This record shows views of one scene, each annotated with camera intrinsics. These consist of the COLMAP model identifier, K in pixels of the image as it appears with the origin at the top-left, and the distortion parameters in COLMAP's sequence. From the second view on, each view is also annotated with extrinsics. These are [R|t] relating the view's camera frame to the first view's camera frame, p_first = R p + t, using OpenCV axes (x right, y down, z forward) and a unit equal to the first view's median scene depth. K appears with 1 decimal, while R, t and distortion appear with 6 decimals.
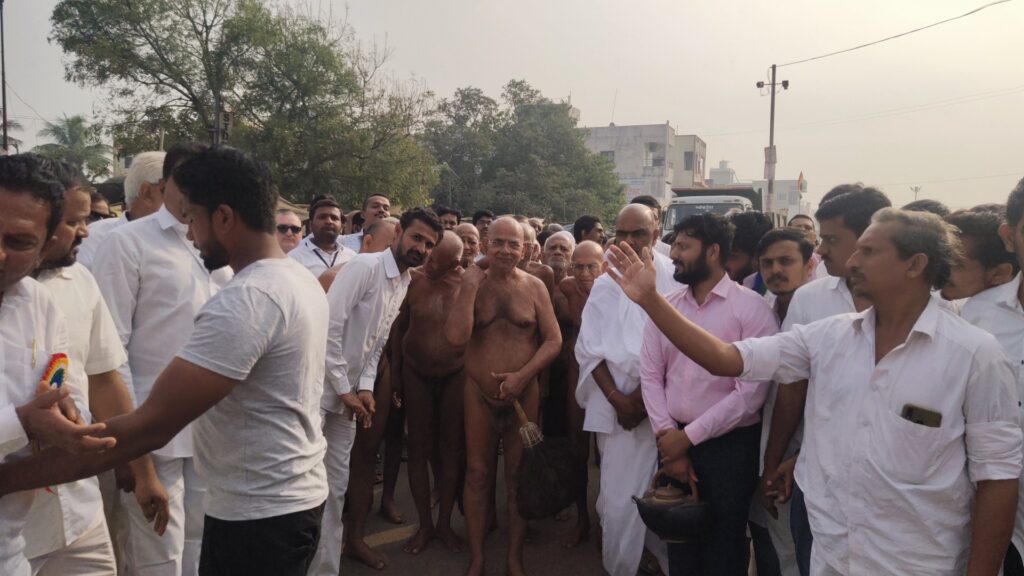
lens RADIAL K [[722.0, 0, 513.1], [0, 722.0, 317.5], [0, 0, 1]] dist [-0.026625, -0.004762]
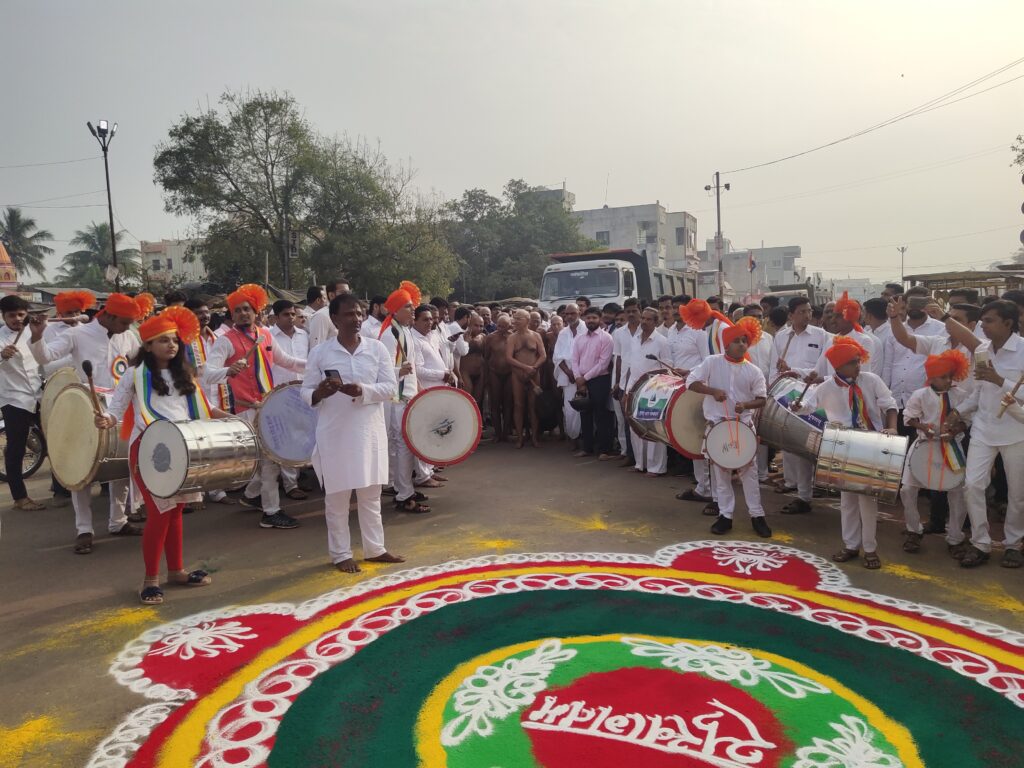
lens RADIAL K [[738.3, 0, 512.0], [0, 738.3, 382.7], [0, 0, 1]] dist [-0.000948, 0.000256]
pose [[0.998617, -0.051154, -0.012145, -0.003709], [0.050882, 0.998468, -0.021726, 0.019221], [0.013238, 0.021078, 0.999690, -0.177292]]
